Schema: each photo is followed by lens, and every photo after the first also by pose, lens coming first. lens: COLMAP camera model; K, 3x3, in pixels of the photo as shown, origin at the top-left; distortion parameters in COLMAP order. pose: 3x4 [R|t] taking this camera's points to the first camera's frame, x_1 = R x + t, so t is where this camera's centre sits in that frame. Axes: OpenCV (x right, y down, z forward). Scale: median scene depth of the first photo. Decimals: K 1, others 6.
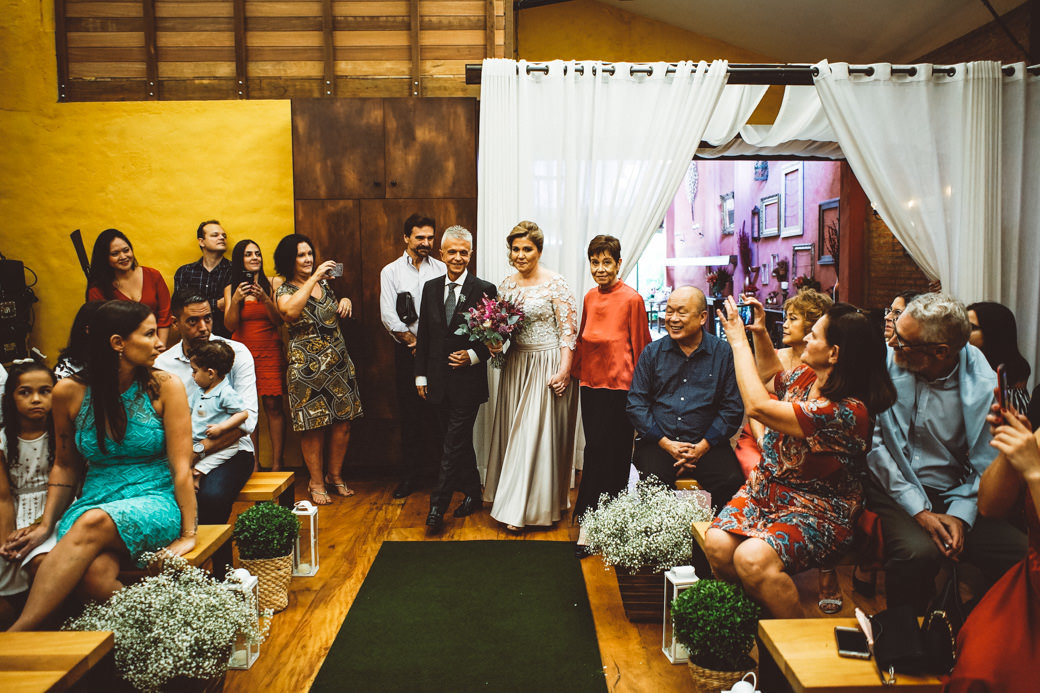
lens RADIAL K [[813.1, 0, 520.8], [0, 813.1, 343.7], [0, 0, 1]] dist [-0.019984, 0.012905]
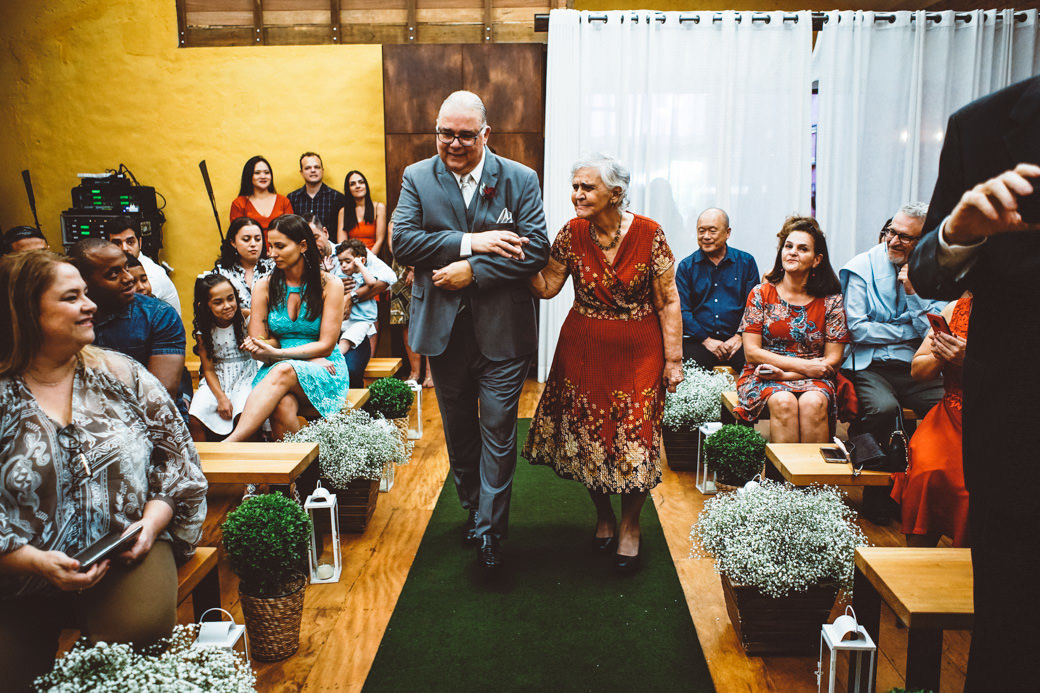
lens RADIAL K [[813.1, 0, 518.9], [0, 813.1, 348.5], [0, 0, 1]] dist [-0.019984, 0.012905]
pose [[0.998928, 0.011814, -0.044757, -0.032383], [-0.007652, 0.995726, 0.092044, 0.019696], [0.045653, -0.091603, 0.994749, -0.175368]]
